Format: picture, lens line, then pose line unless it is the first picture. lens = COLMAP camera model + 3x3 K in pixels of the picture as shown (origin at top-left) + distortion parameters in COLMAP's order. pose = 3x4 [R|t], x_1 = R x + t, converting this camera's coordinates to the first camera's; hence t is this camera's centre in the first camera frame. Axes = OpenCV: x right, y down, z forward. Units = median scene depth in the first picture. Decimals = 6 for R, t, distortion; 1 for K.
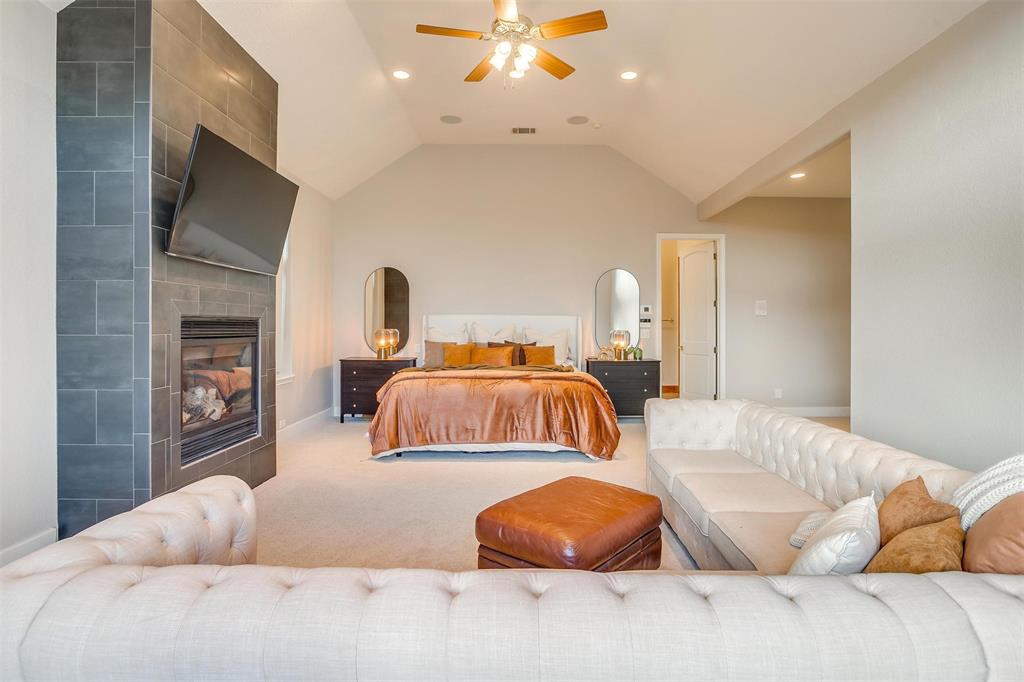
lens RADIAL K [[495.1, 0, 507.9], [0, 495.1, 339.8], [0, 0, 1]] dist [-0.037748, 0.024553]
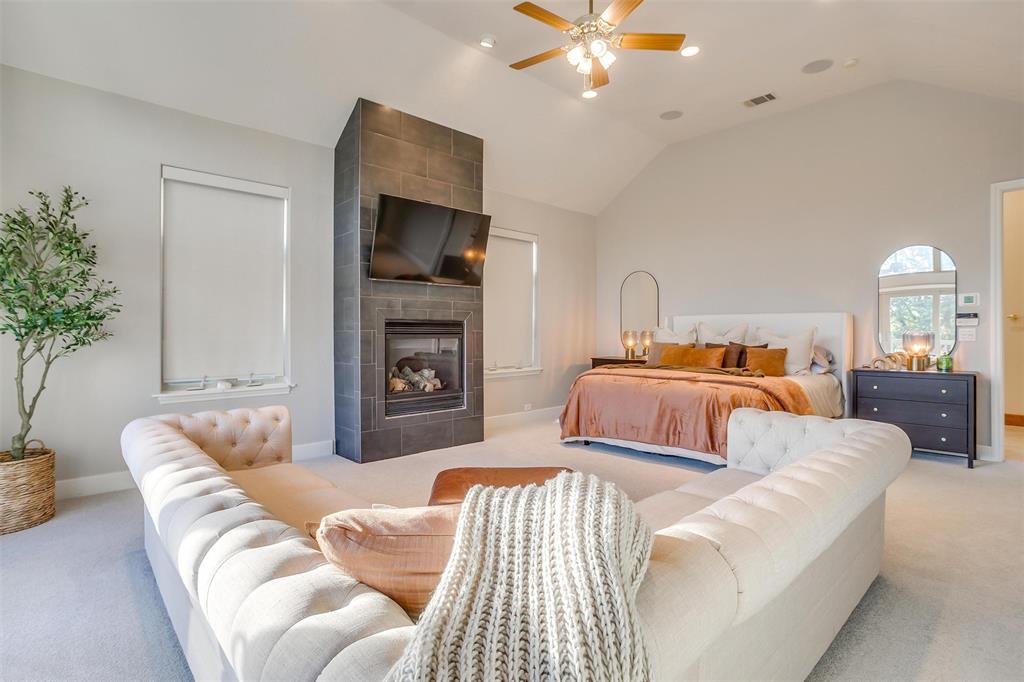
lens RADIAL K [[486.2, 0, 515.0], [0, 486.2, 351.1], [0, 0, 1]] dist [-0.025158, 0.000133]
pose [[0.712975, 0.020665, -0.700885, 0.436373], [-0.014612, 0.999786, 0.014613, 0.015433], [0.701037, -0.000177, 0.713124, 0.126151]]
